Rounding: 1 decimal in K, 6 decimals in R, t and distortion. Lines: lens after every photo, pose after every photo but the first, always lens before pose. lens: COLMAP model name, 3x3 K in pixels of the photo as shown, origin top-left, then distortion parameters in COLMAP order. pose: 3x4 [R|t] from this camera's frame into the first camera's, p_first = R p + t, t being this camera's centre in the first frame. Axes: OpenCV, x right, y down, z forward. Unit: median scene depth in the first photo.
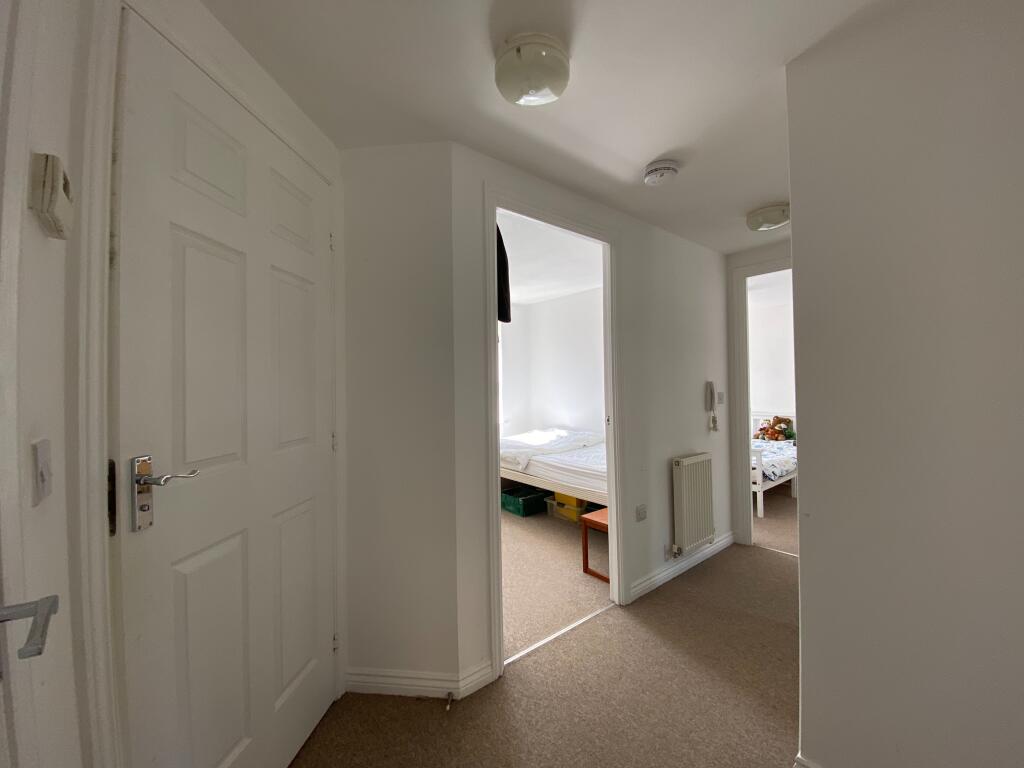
lens RADIAL K [[416.7, 0, 511.2], [0, 416.7, 382.2], [0, 0, 1]] dist [0.029159, -0.003767]
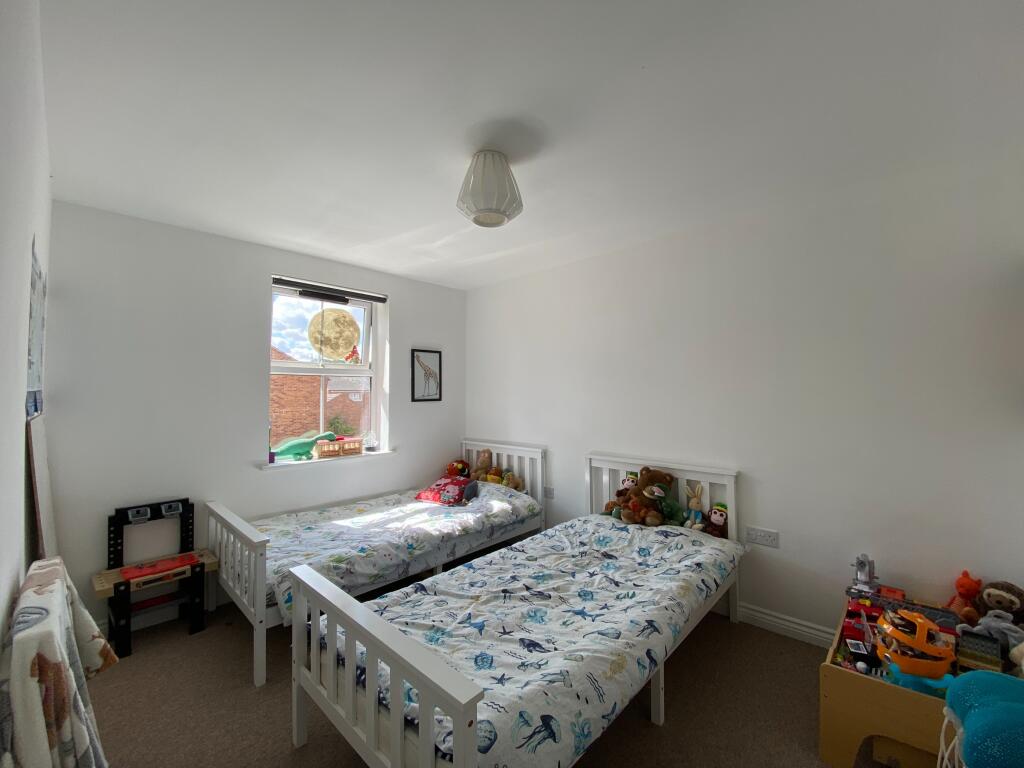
lens RADIAL K [[416.7, 0, 513.5], [0, 416.7, 386.3], [0, 0, 1]] dist [0.029159, -0.003767]
pose [[0.993264, 0.006715, 0.115681, 0.441958], [-0.006296, 0.999972, -0.003985, -0.003108], [-0.115705, 0.003230, 0.993278, 0.578595]]
